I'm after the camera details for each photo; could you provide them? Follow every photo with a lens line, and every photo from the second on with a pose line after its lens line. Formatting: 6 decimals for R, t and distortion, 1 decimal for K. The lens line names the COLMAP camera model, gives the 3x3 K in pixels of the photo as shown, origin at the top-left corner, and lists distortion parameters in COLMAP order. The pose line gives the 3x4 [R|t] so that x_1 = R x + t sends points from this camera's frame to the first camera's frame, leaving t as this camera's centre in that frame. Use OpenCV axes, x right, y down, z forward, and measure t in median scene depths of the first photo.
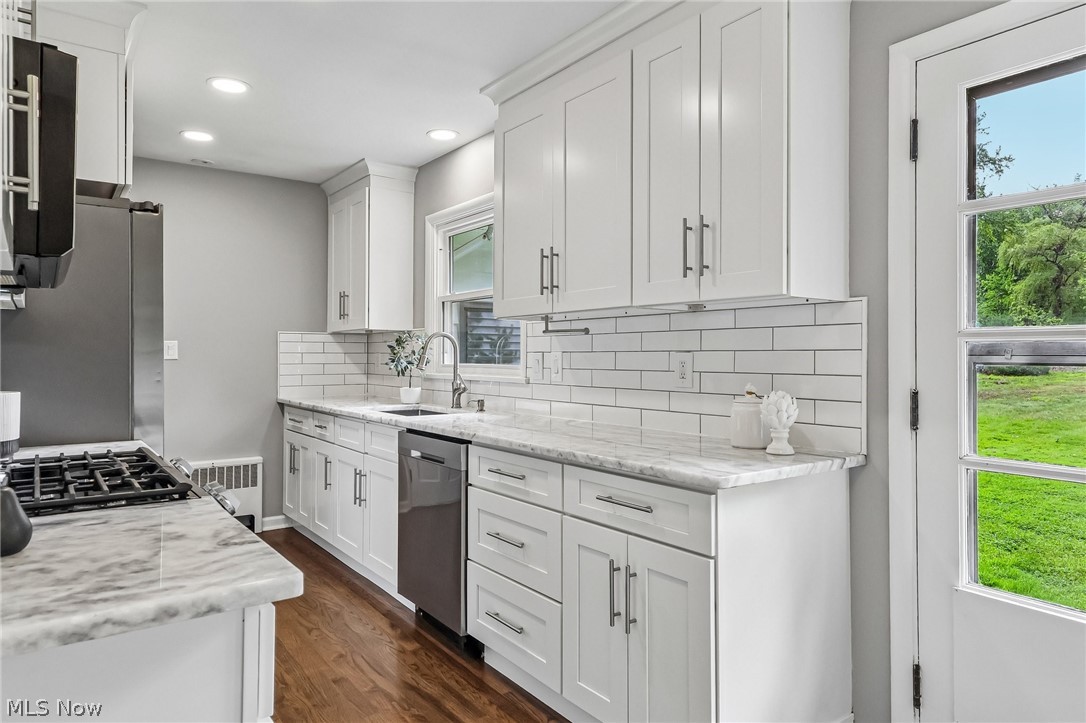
lens RADIAL K [[686.9, 0, 550.4], [0, 686.9, 354.2], [0, 0, 1]] dist [0.009263, 0.004479]
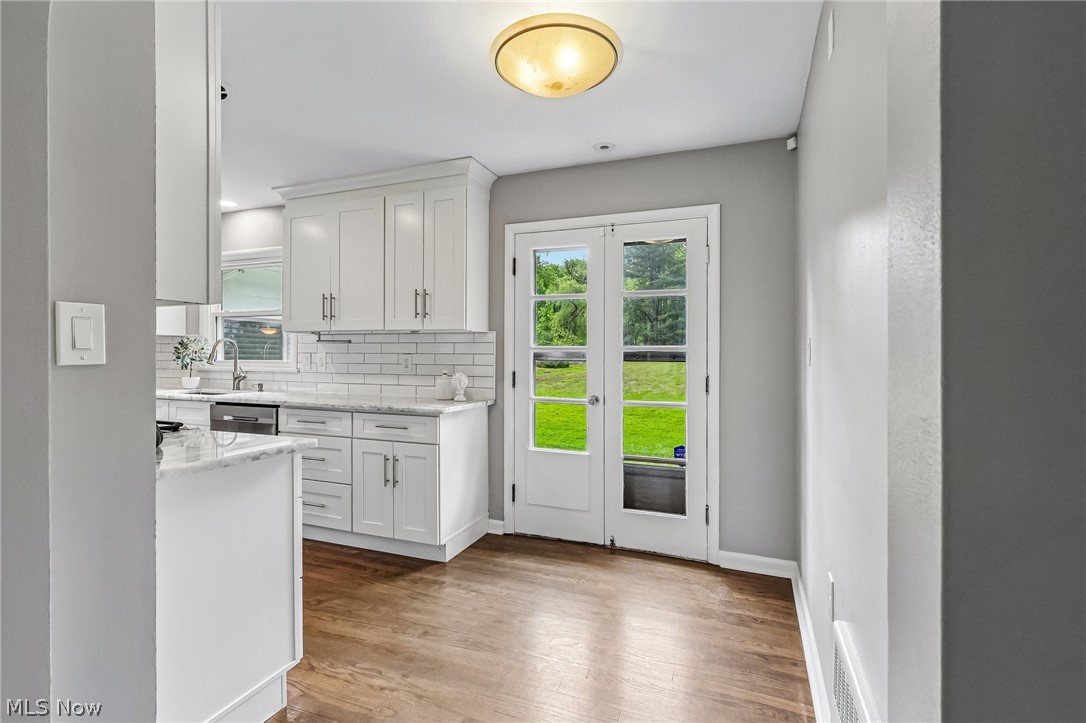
lens RADIAL K [[500.8, 0, 546.0], [0, 500.8, 356.0], [0, 0, 1]] dist [-0.001012, -0.000231]
pose [[0.838774, 0.006322, 0.544443, -0.257807], [-0.008104, 0.999967, 0.000874, -0.002331], [-0.544419, -0.005145, 0.838798, -0.411534]]
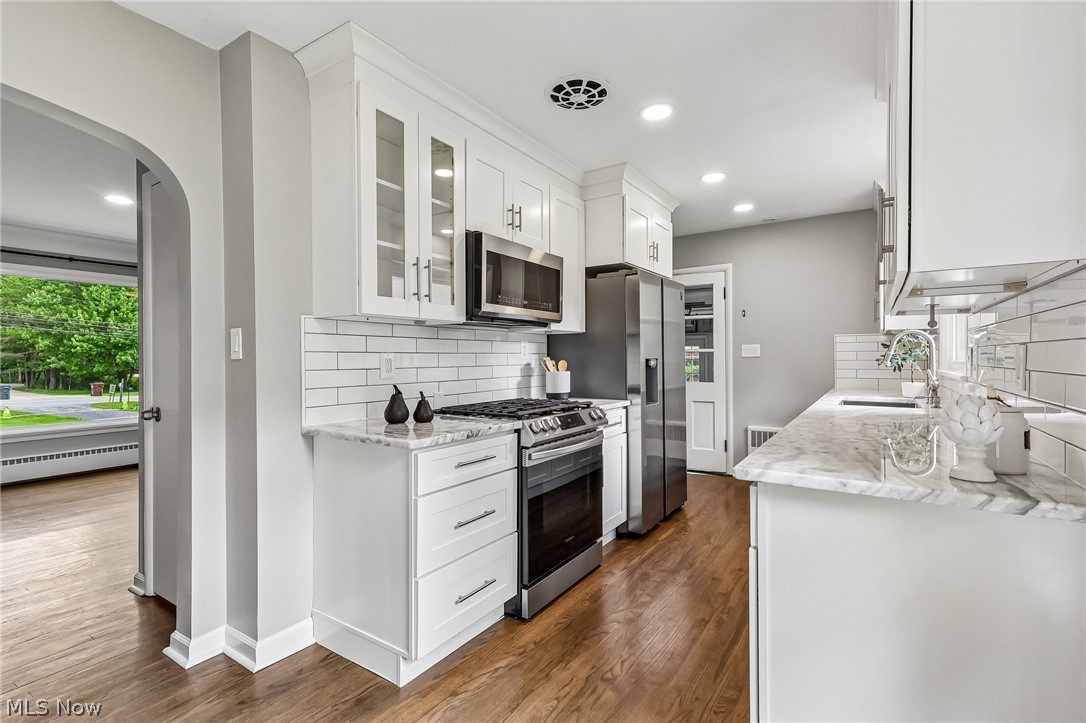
lens RADIAL K [[506.6, 0, 539.0], [0, 506.6, 364.5], [0, 0, 1]] dist [0.000199, 0.000064]
pose [[0.337750, 0.011441, -0.941166, 0.580678], [0.007304, 0.999864, 0.014776, 0.007639], [0.941207, -0.011865, 0.337621, 0.314766]]
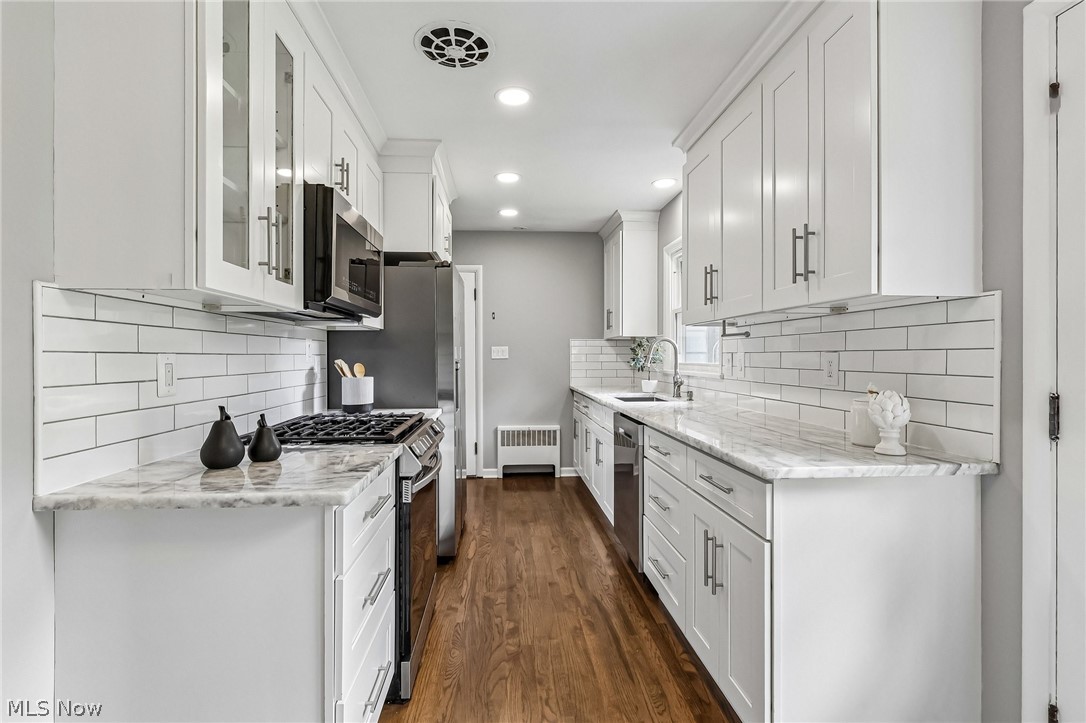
lens RADIAL K [[524.1, 0, 543.0], [0, 524.1, 361.5], [0, 0, 1]] dist [-0.012301, 0.000741]
pose [[0.848372, 0.003692, -0.529388, 0.258109], [0.002985, 0.999926, 0.011757, 0.000672], [0.529392, -0.011555, 0.848298, 0.080601]]
